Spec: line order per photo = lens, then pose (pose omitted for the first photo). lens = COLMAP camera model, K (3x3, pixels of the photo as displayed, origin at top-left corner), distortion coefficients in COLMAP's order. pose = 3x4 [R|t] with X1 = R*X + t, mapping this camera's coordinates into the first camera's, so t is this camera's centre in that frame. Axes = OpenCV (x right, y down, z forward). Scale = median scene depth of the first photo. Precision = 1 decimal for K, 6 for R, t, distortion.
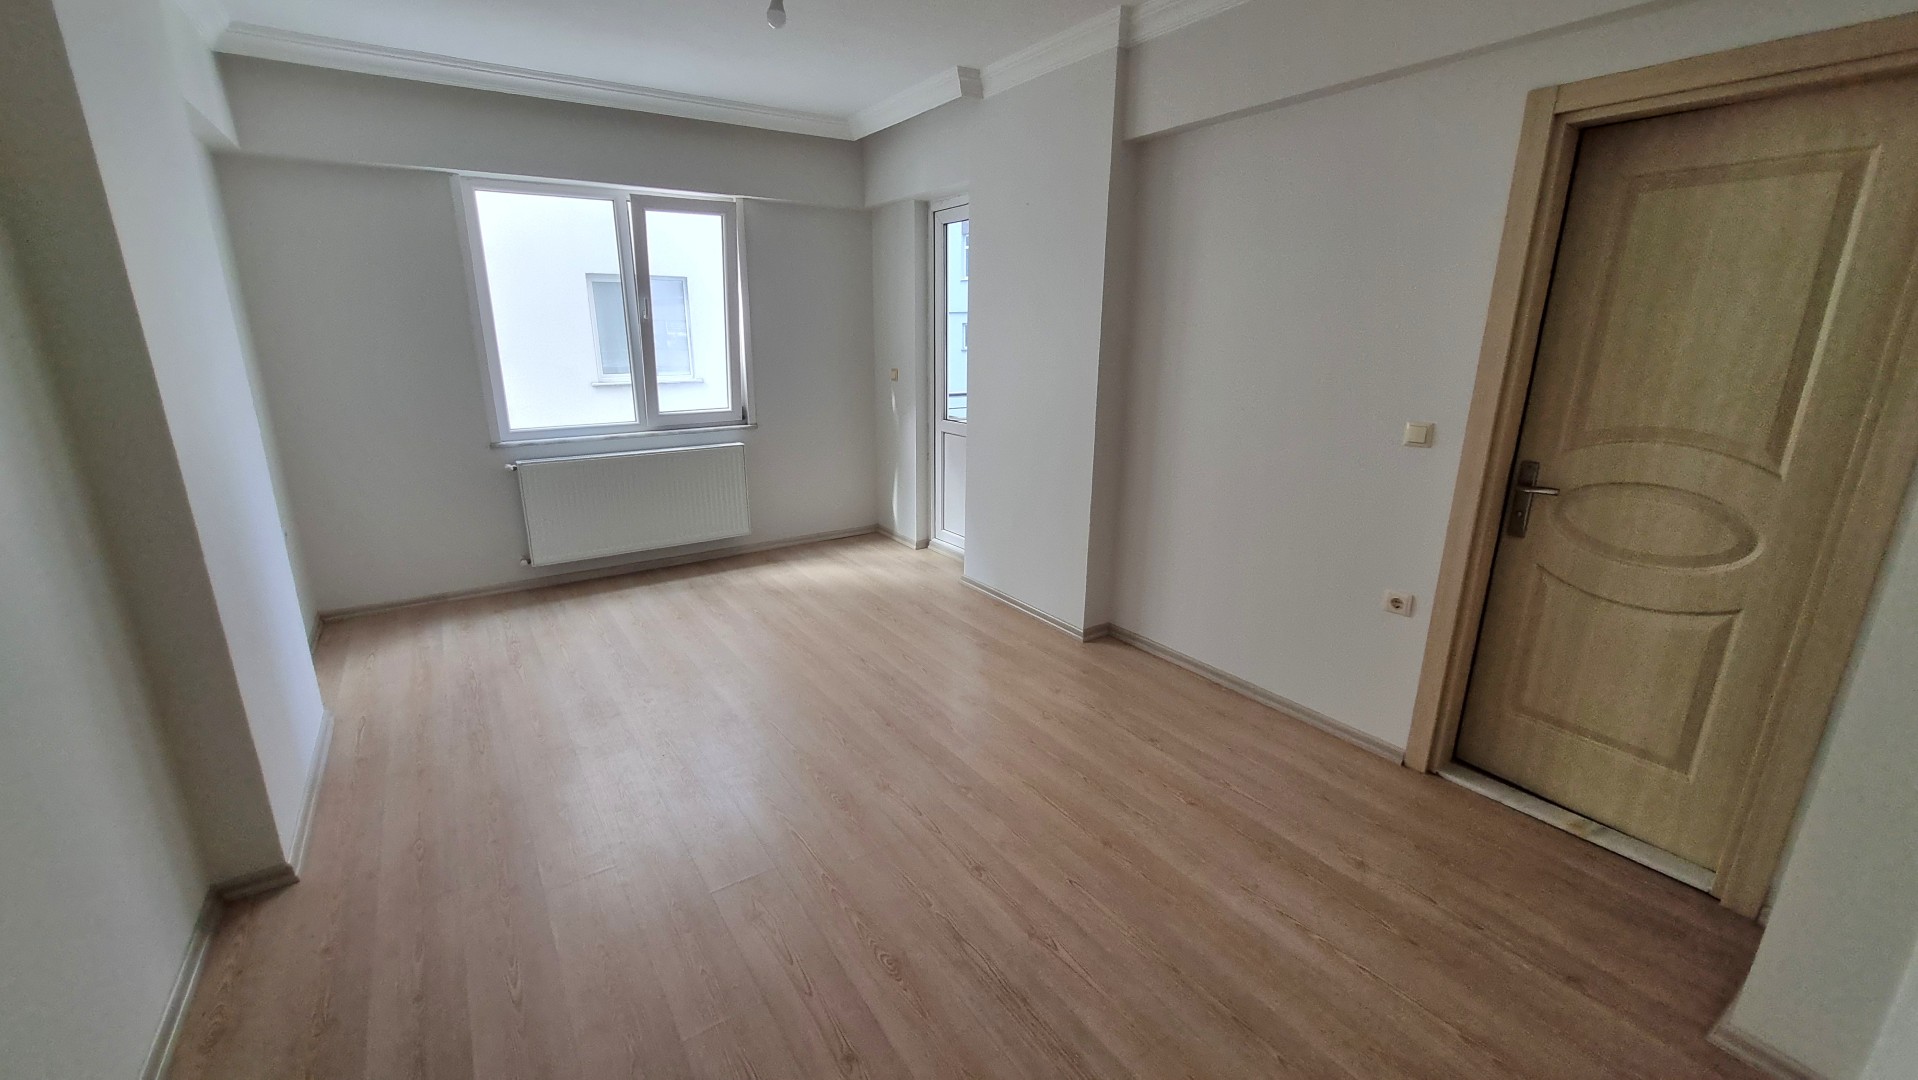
lens RADIAL K [[750.8, 0, 934.4], [0, 750.8, 513.9], [0, 0, 1]] dist [0.000249, 0.000050]
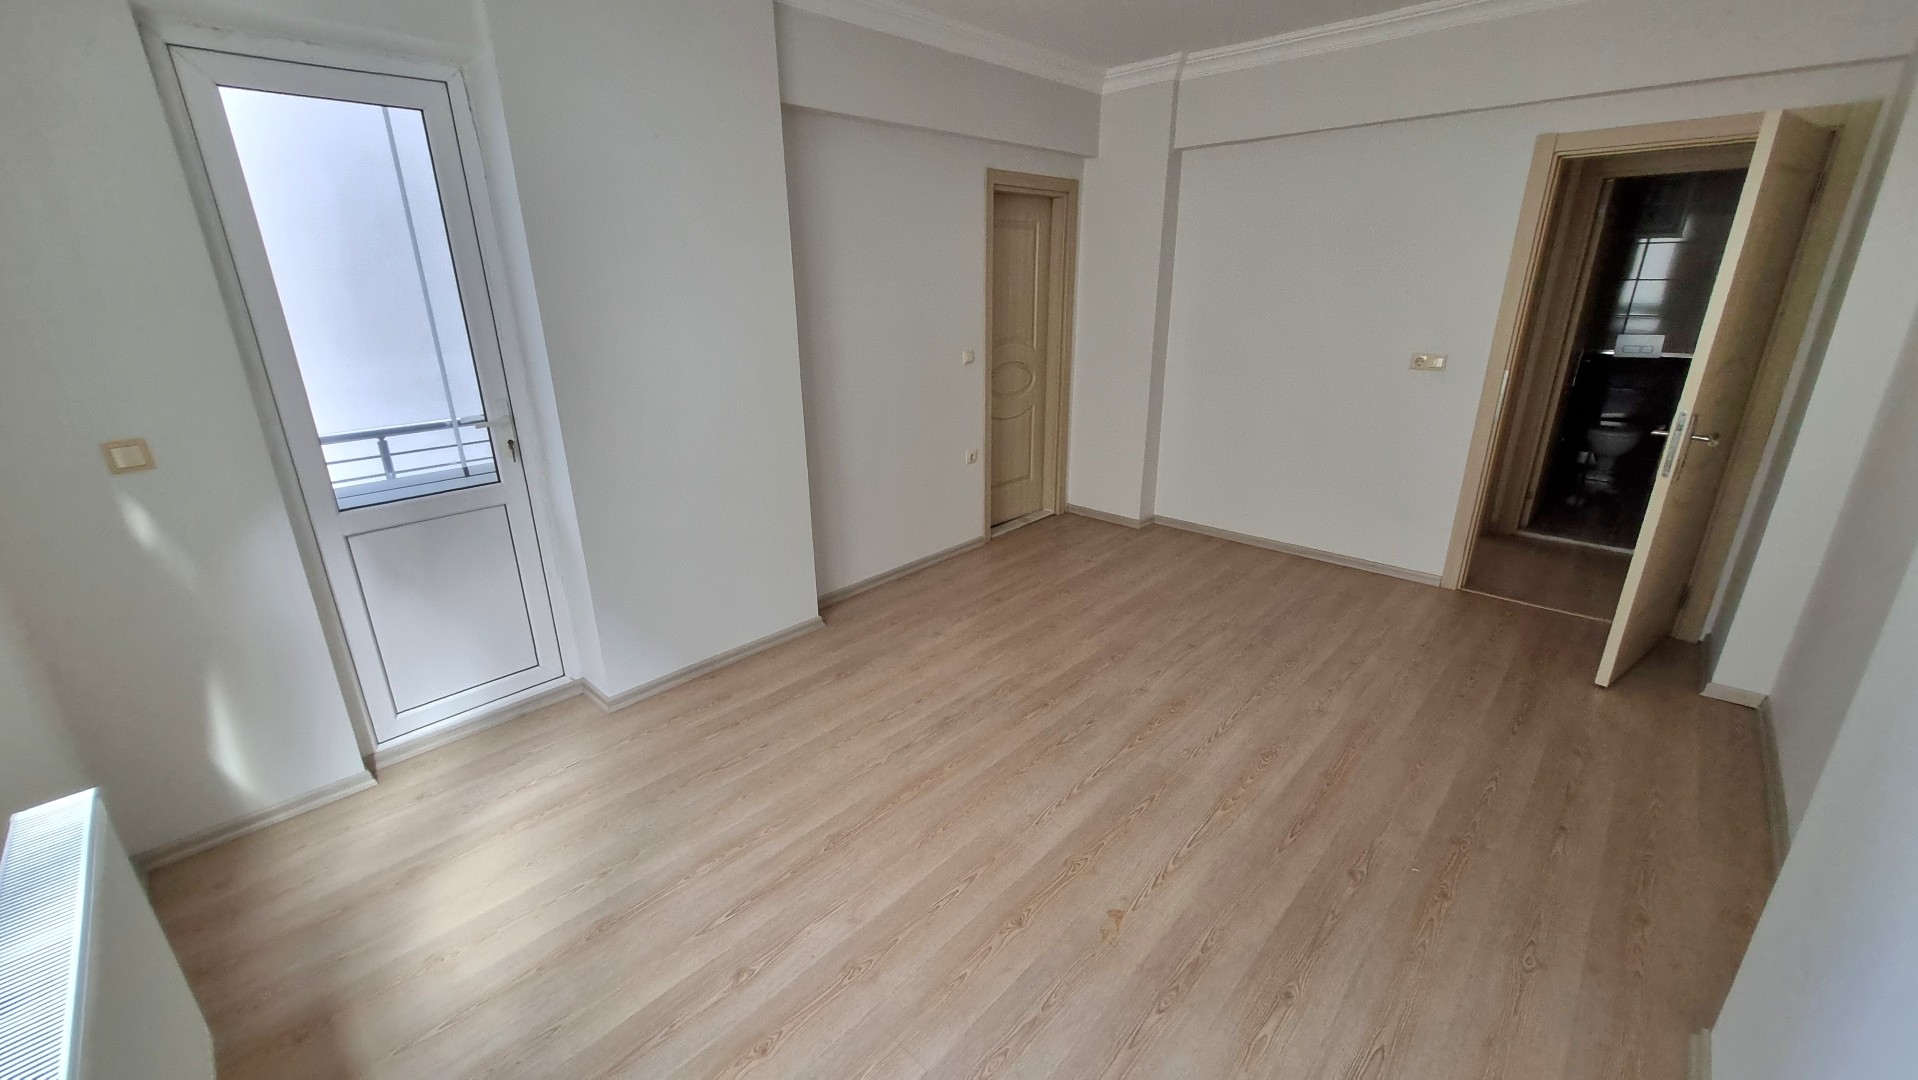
lens RADIAL K [[750.8, 0, 934.4], [0, 750.8, 513.9], [0, 0, 1]] dist [0.000249, 0.000050]
pose [[-0.208984, -0.290237, 0.933856, -0.882069], [0.254157, 0.906007, 0.338459, -0.321350], [-0.944314, 0.308079, -0.115575, 1.170074]]
